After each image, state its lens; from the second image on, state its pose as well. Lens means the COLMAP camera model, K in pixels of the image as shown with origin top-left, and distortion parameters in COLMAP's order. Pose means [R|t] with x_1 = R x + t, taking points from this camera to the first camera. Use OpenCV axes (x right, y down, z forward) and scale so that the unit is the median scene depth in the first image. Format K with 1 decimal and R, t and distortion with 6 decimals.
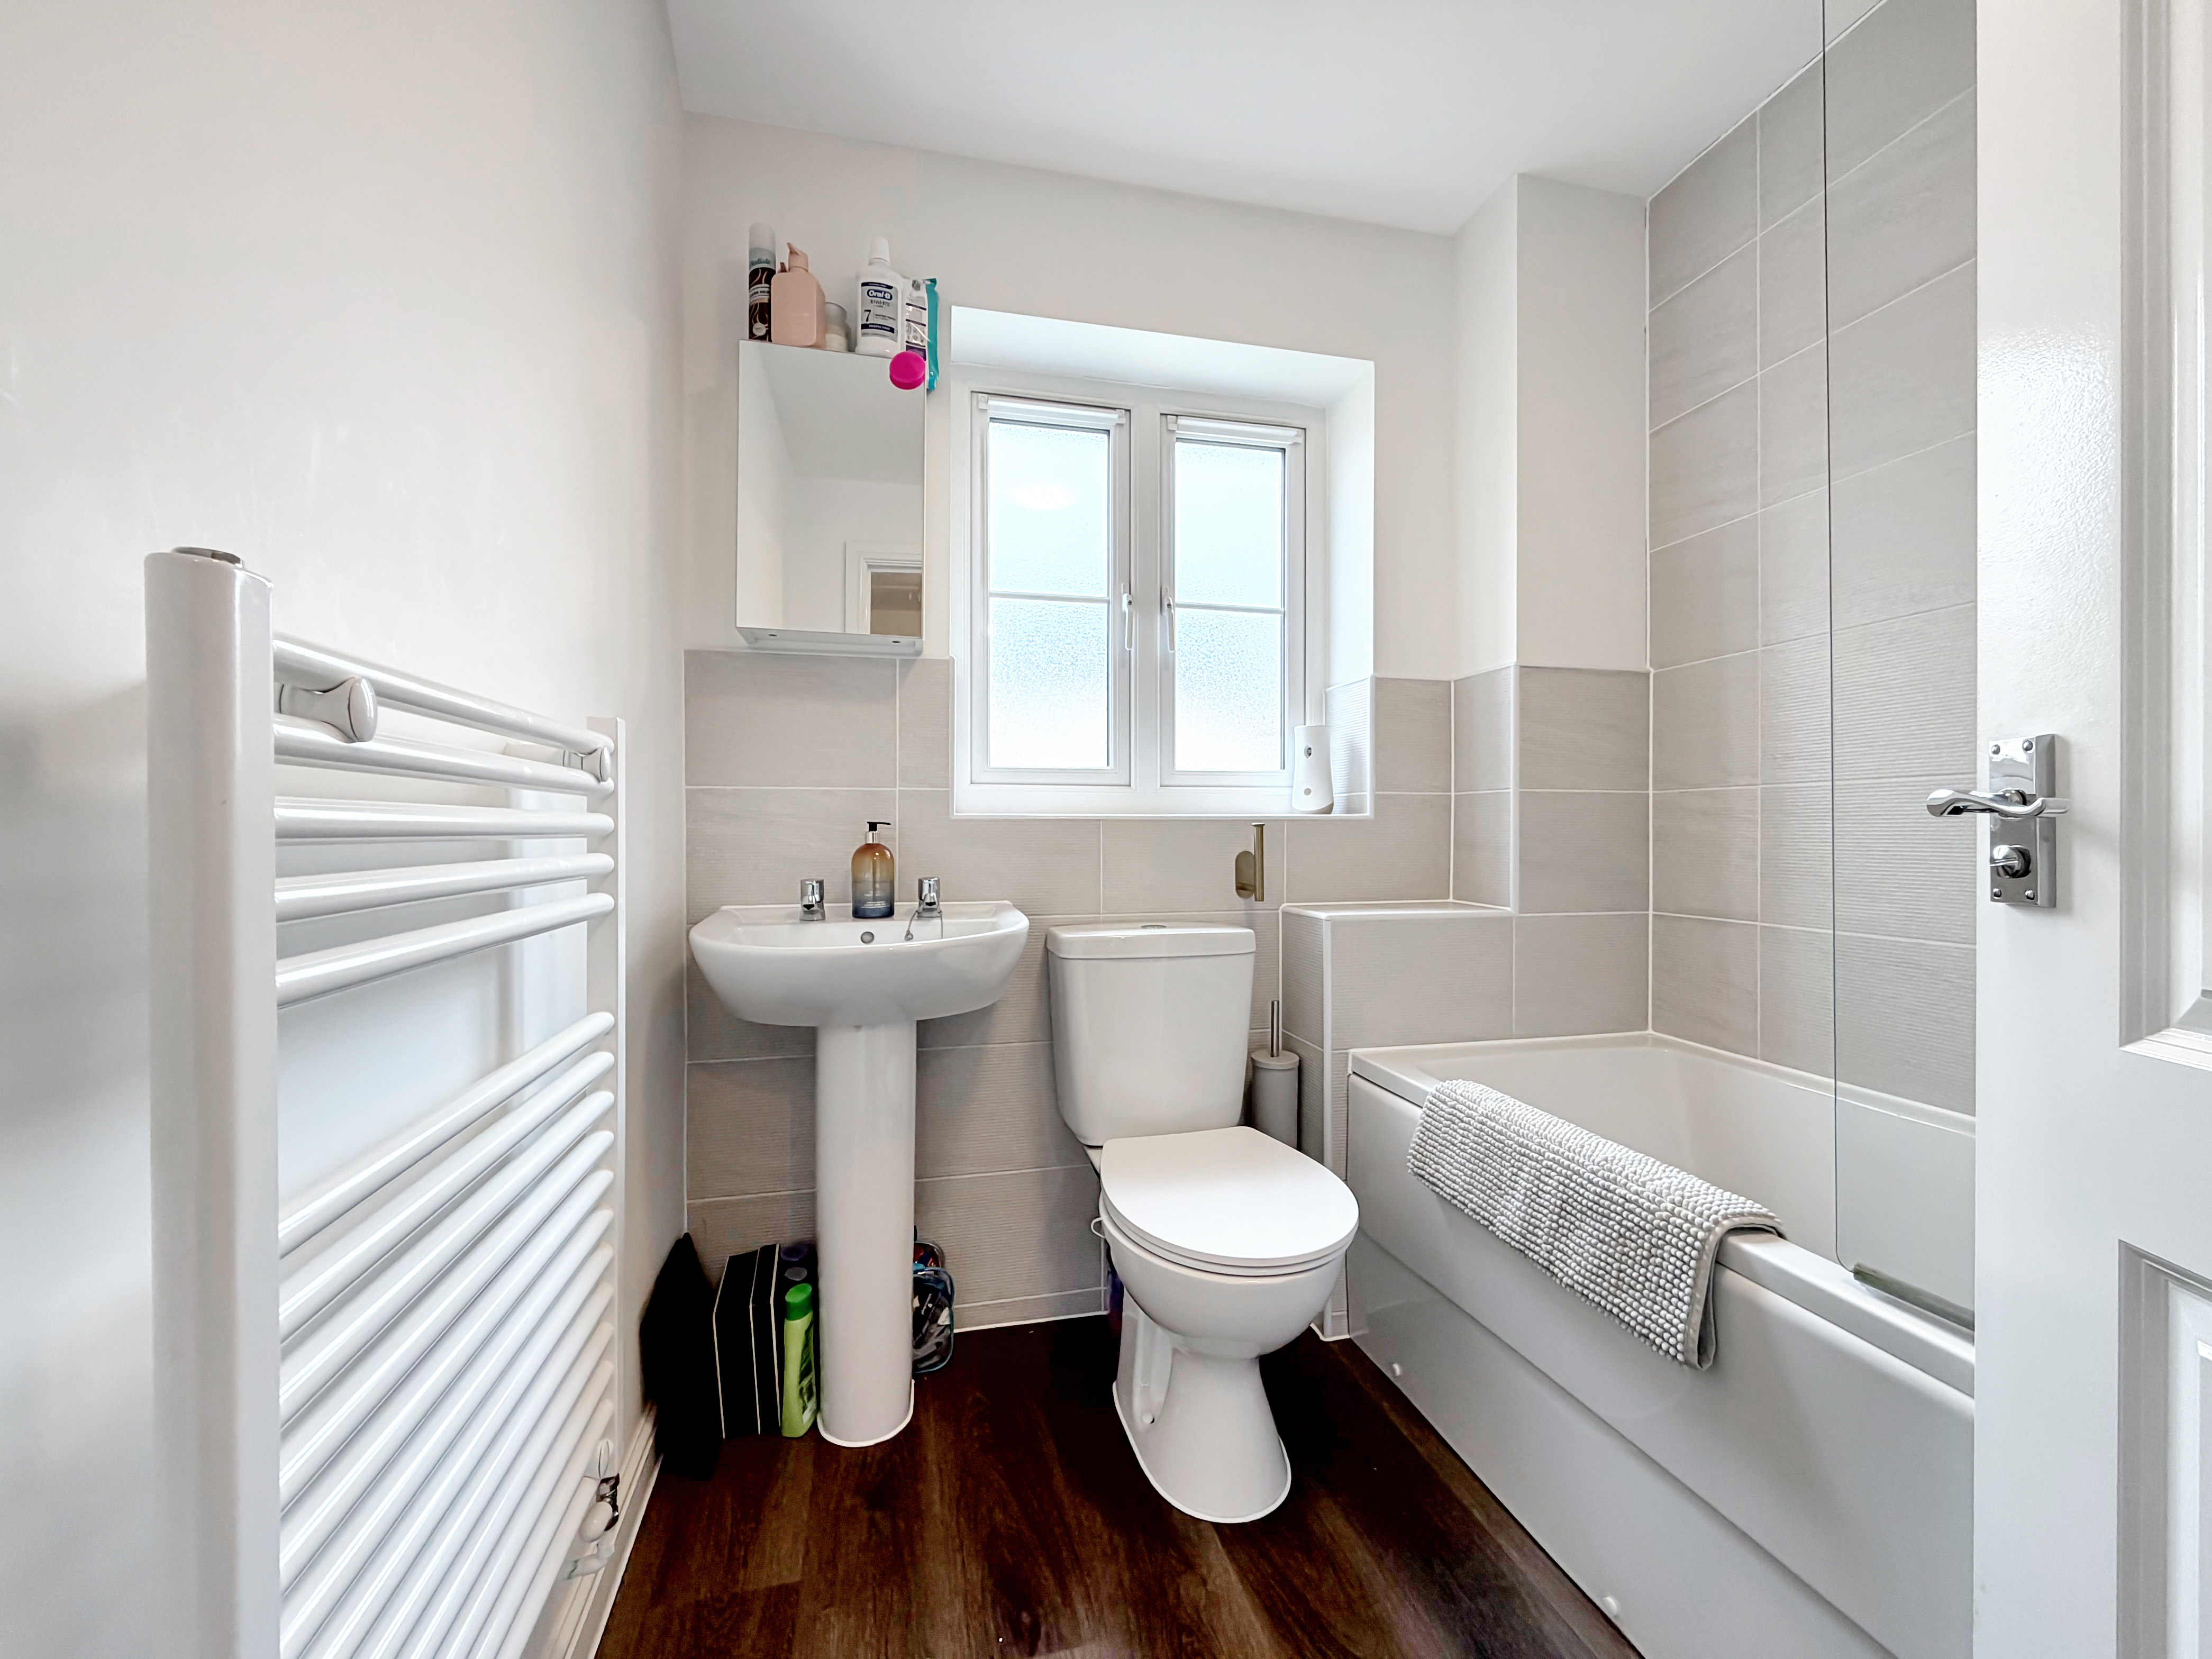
lens RADIAL K [[894.2, 0, 1105.1], [0, 894.2, 828.8], [0, 0, 1]] dist [0.001375, 0.000393]
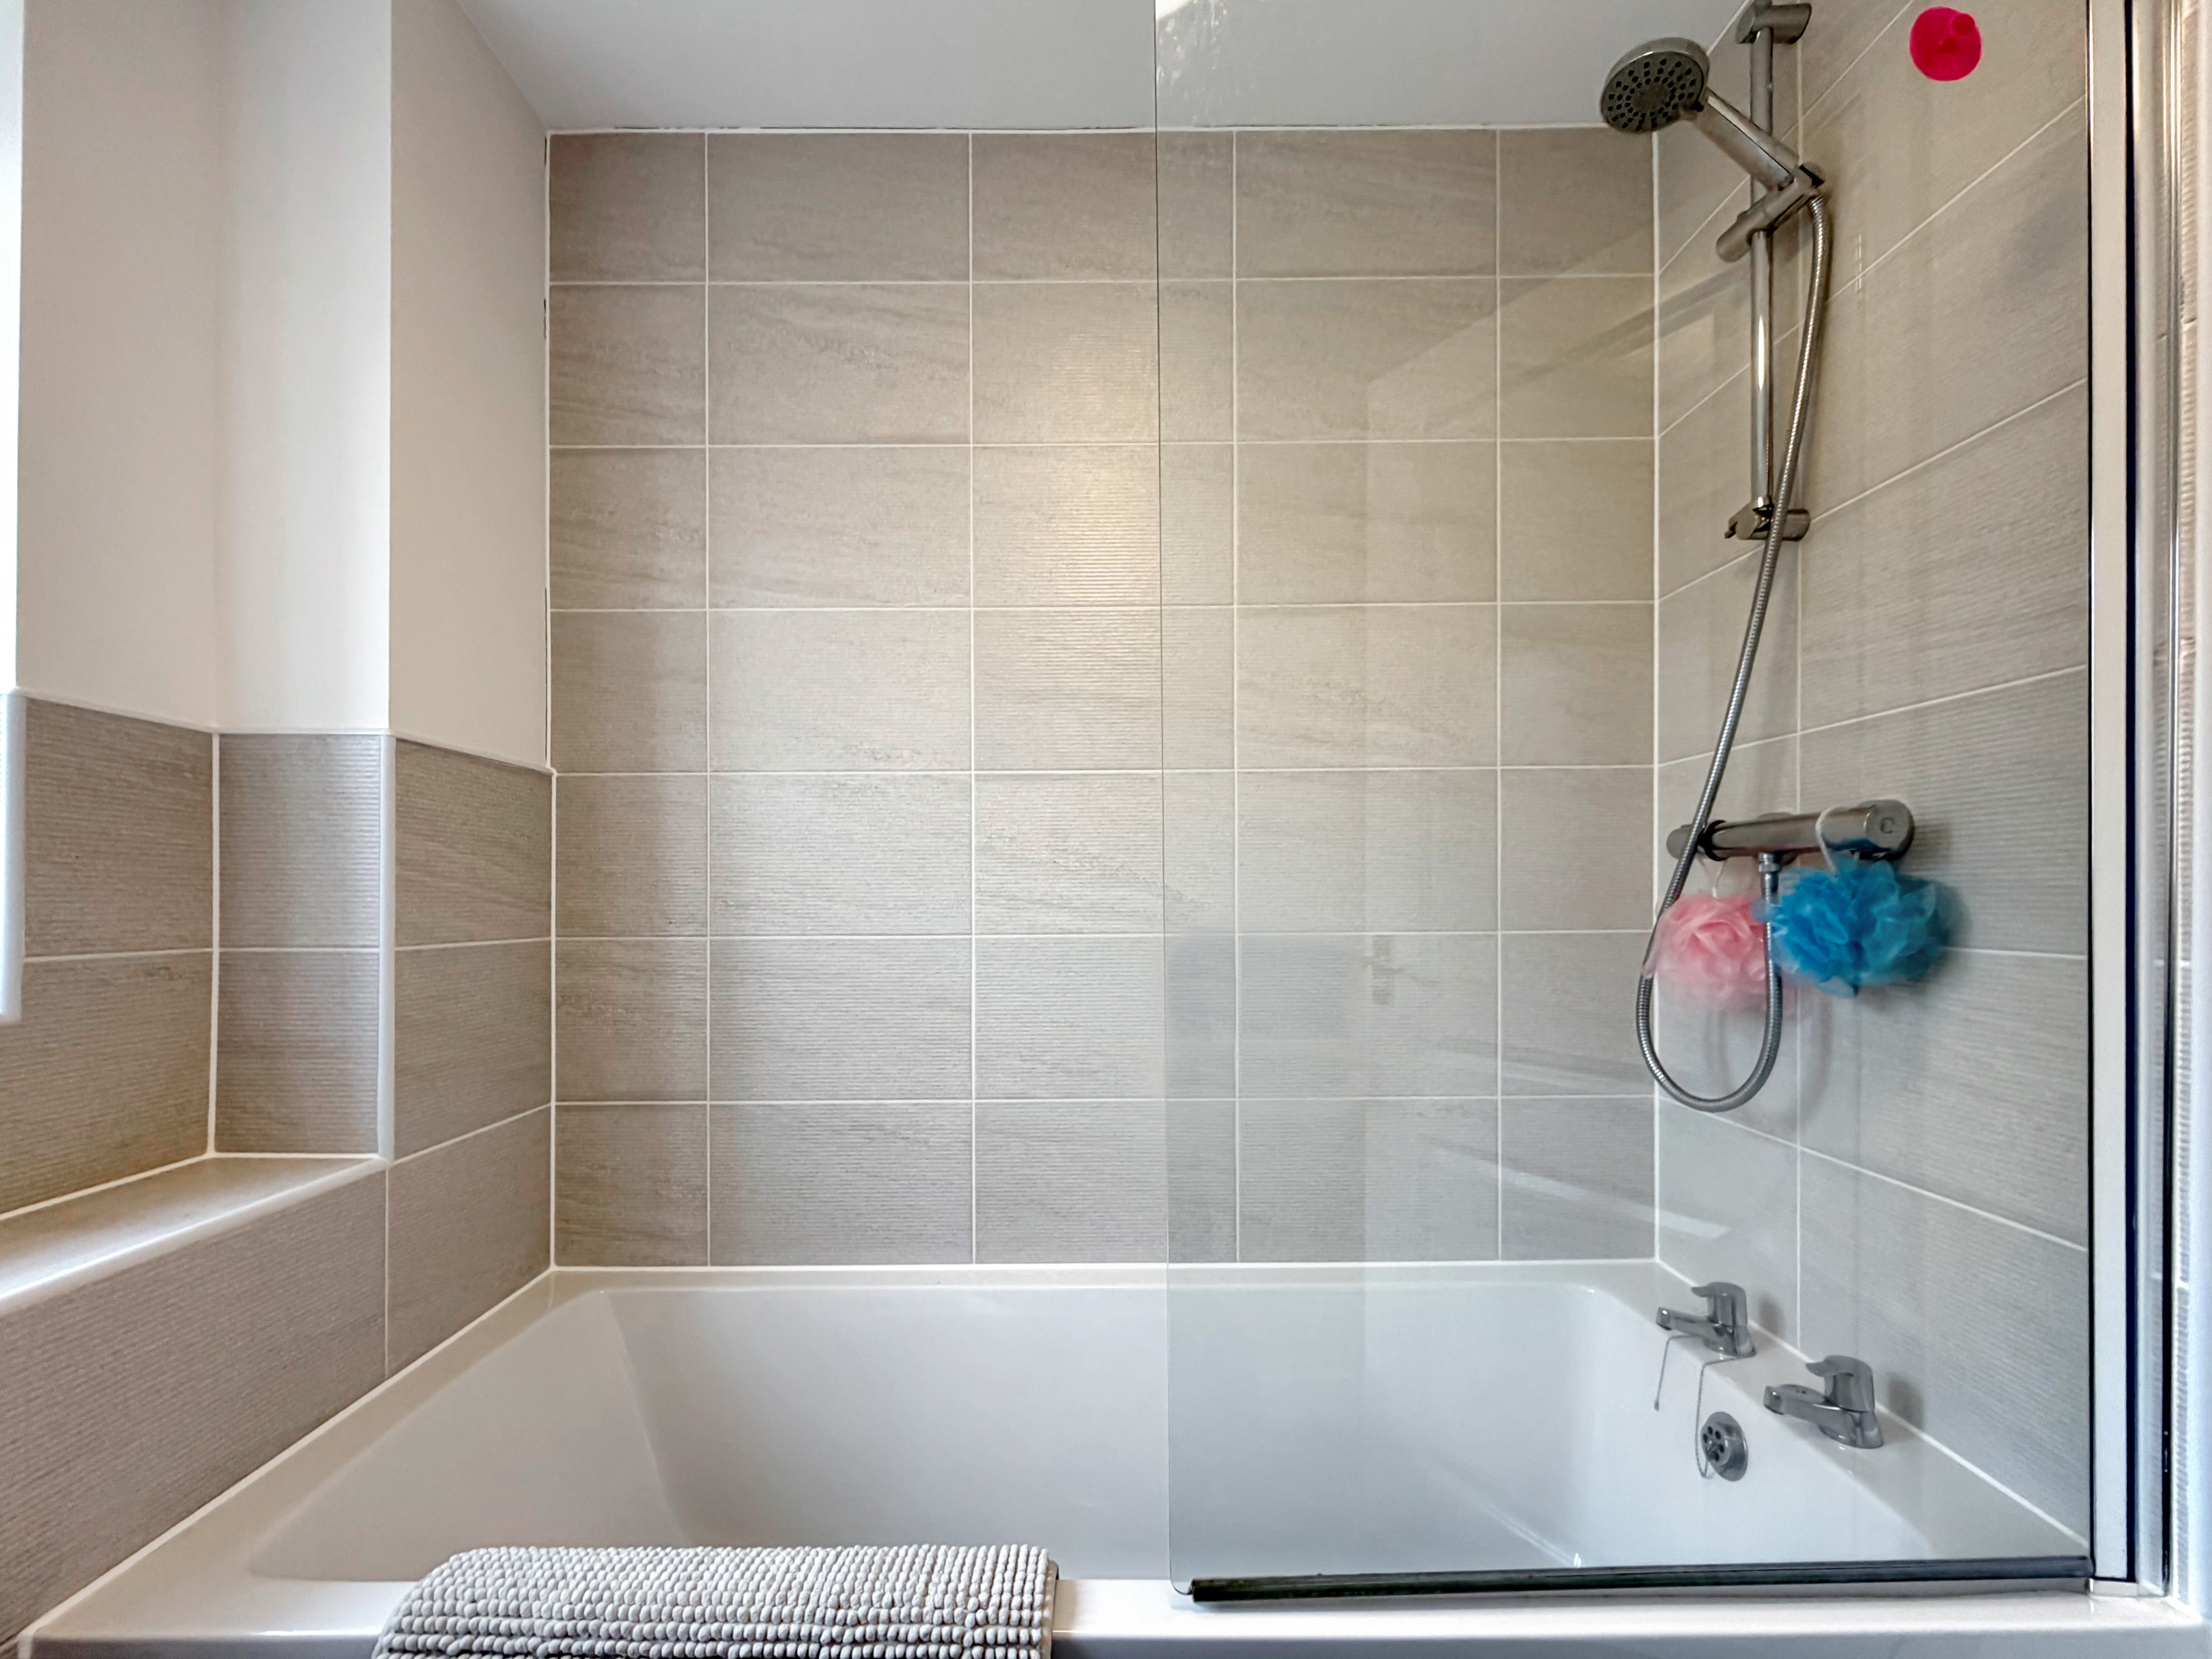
lens RADIAL K [[894.2, 0, 1010.5], [0, 894.2, 880.4], [0, 0, 1]] dist [0.001375, 0.000393]
pose [[0.229098, 0.006731, 0.973380, -0.016822], [-0.000050, 0.999976, -0.006903, -0.084553], [-0.973403, 0.001533, 0.229092, 0.472700]]
